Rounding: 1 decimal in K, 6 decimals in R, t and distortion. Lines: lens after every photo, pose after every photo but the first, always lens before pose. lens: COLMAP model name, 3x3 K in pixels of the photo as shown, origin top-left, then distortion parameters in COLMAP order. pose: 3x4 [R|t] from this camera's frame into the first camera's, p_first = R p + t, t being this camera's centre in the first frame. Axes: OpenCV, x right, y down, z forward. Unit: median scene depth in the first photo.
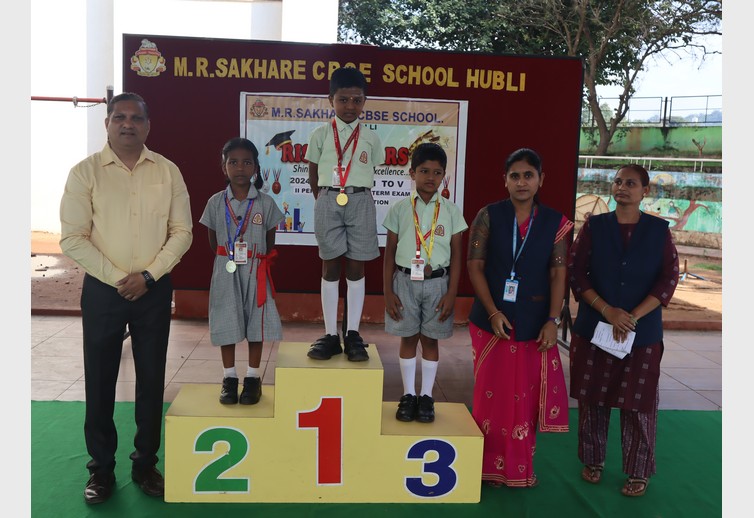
lens RADIAL K [[748.2, 0, 376.8], [0, 748.2, 258.6], [0, 0, 1]] dist [-0.010022, -0.008829]
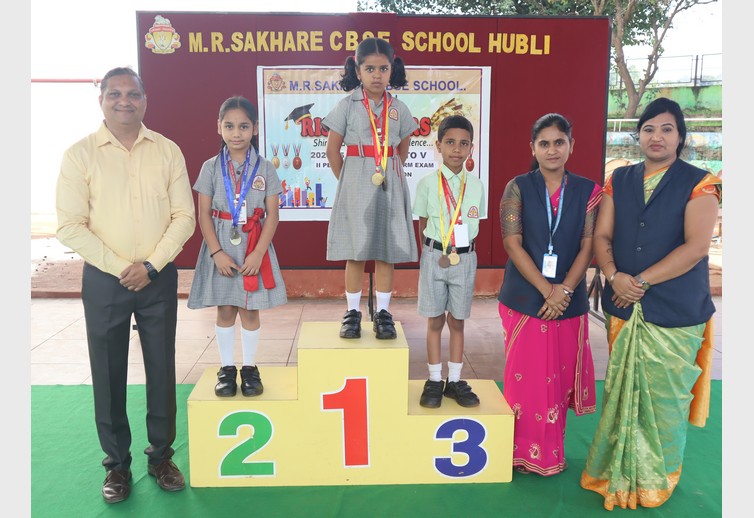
lens RADIAL K [[742.9, 0, 377.2], [0, 742.9, 258.4], [0, 0, 1]] dist [-0.005790, 0.013261]
pose [[0.998848, -0.028179, -0.038837, 0.005207], [0.029656, 0.998837, 0.038006, -0.003518], [0.037720, -0.039114, 0.998523, 0.023394]]
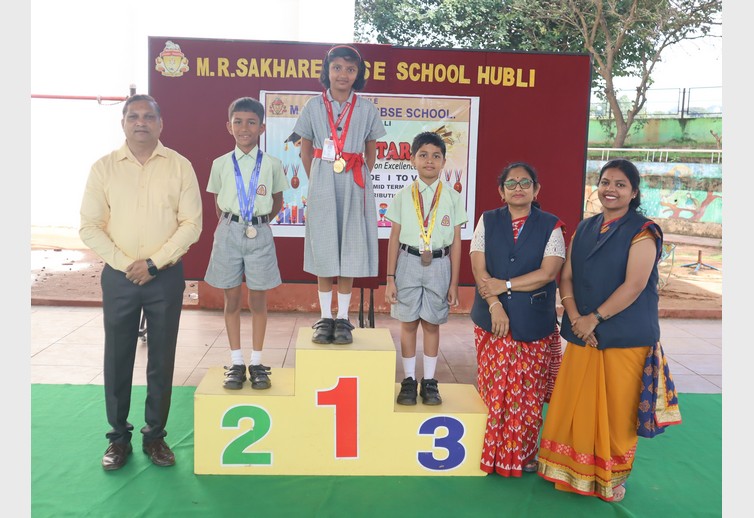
lens RADIAL K [[754.9, 0, 377.9], [0, 754.9, 258.3], [0, 0, 1]] dist [-0.002558, 0.001701]
pose [[0.999702, -0.005269, -0.023820, 0.005371], [0.005426, 0.999964, 0.006522, 0.004620], [0.023784, -0.006649, 0.999695, -0.047728]]
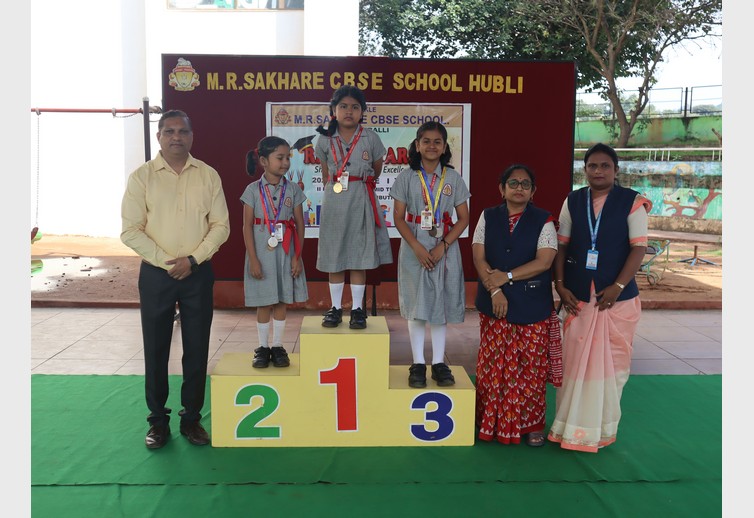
lens RADIAL K [[766.0, 0, 379.8], [0, 766.0, 259.1], [0, 0, 1]] dist [0.003679, -0.004723]
pose [[0.998945, -0.024014, -0.039155, 0.025643], [0.023993, 0.999712, -0.001017, 0.016393], [0.039168, 0.000077, 0.999233, -0.133318]]
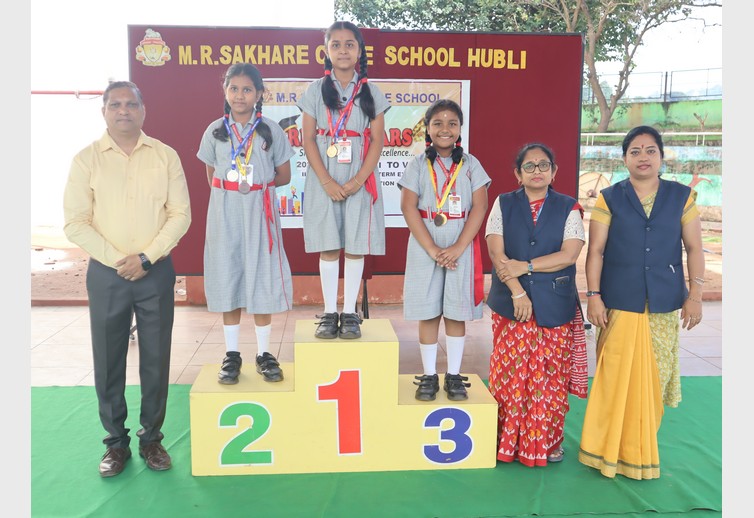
lens RADIAL K [[753.1, 0, 376.1], [0, 753.1, 261.5], [0, 0, 1]] dist [-0.007819, 0.013000]
pose [[0.999496, -0.031536, -0.003504, -0.008721], [0.031603, 0.999279, 0.021041, 0.008299], [0.002838, -0.021141, 0.999772, -0.022164]]
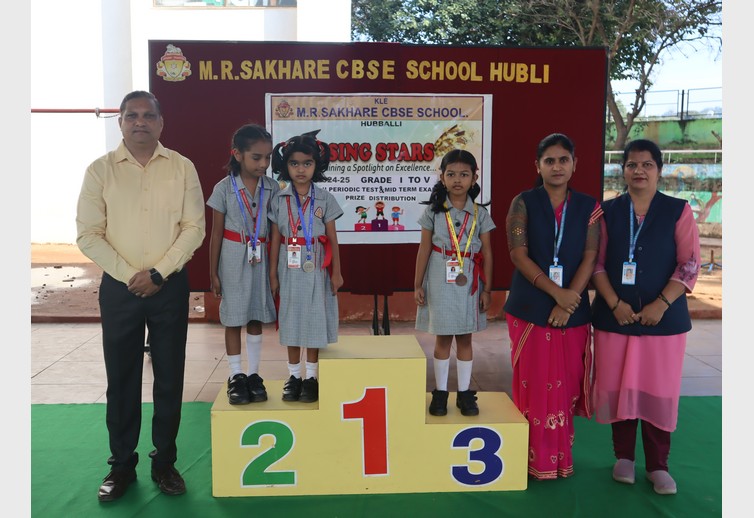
lens RADIAL K [[748.4, 0, 375.1], [0, 748.4, 260.6], [0, 0, 1]] dist [-0.012579, 0.010239]
pose [[0.999278, -0.031301, -0.021552, -0.019362], [0.031159, 0.999491, -0.006876, 0.012825], [0.021757, 0.006199, 0.999744, -0.001293]]
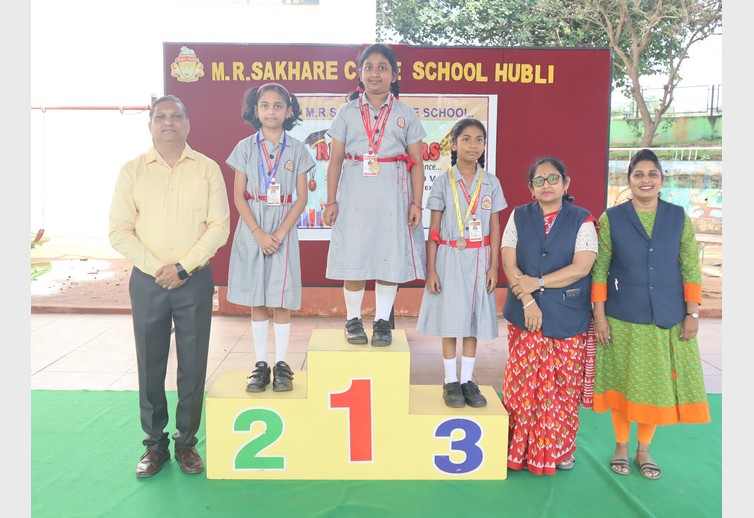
lens RADIAL K [[753.7, 0, 378.7], [0, 753.7, 260.1], [0, 0, 1]] dist [-0.002366, 0.009317]
pose [[0.997829, -0.021885, -0.062110, 0.019464], [0.021837, 0.999760, -0.001453, 0.011782], [0.062127, 0.000093, 0.998068, -0.033027]]
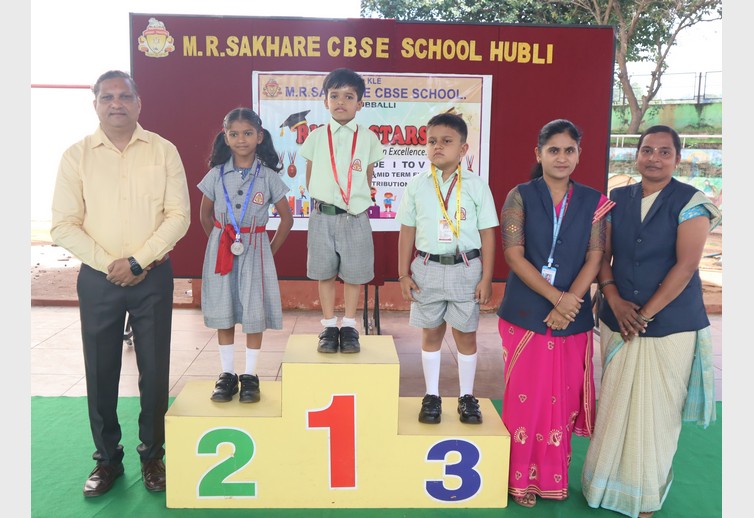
lens RADIAL K [[739.6, 0, 378.5], [0, 739.6, 258.9], [0, 0, 1]] dist [-0.009056, 0.017551]
pose [[0.999129, -0.013827, -0.039379, 0.011945], [0.014637, 0.999685, 0.020373, 0.000076], [0.039084, -0.020931, 0.999017, 0.054345]]
